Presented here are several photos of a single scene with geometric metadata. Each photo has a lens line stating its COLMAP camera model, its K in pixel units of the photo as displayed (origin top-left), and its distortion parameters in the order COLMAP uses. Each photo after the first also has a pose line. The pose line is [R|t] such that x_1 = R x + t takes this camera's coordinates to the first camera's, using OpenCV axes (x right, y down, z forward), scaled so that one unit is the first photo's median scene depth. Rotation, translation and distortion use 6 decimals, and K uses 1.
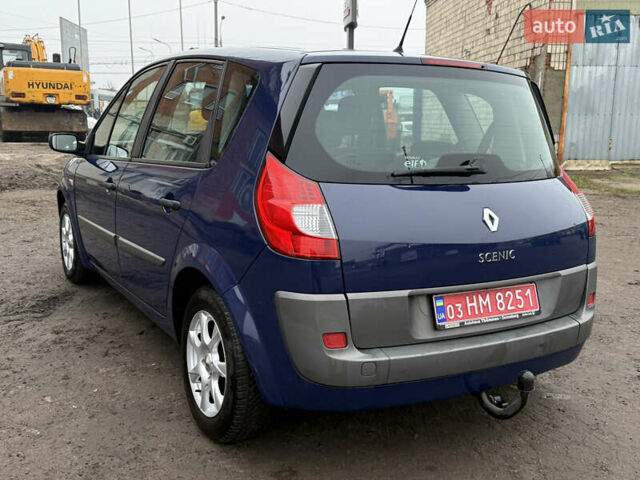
lens RADIAL K [[662.0, 0, 320.0], [0, 662.0, 240.0], [0, 0, 1]] dist [0.169144, -0.379243]
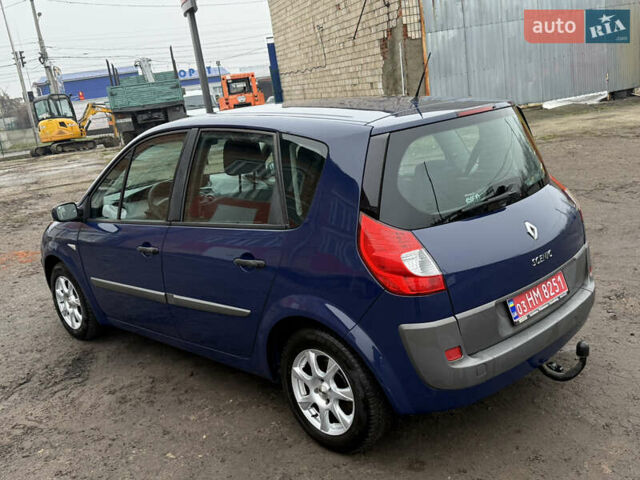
lens RADIAL K [[662.0, 0, 320.0], [0, 662.0, 240.0], [0, 0, 1]] dist [0.169144, -0.379243]
pose [[0.961017, -0.194301, 0.196706, -0.350594], [0.185998, 0.980715, 0.060021, -0.149516], [-0.204574, -0.021094, 0.978624, -0.146894]]
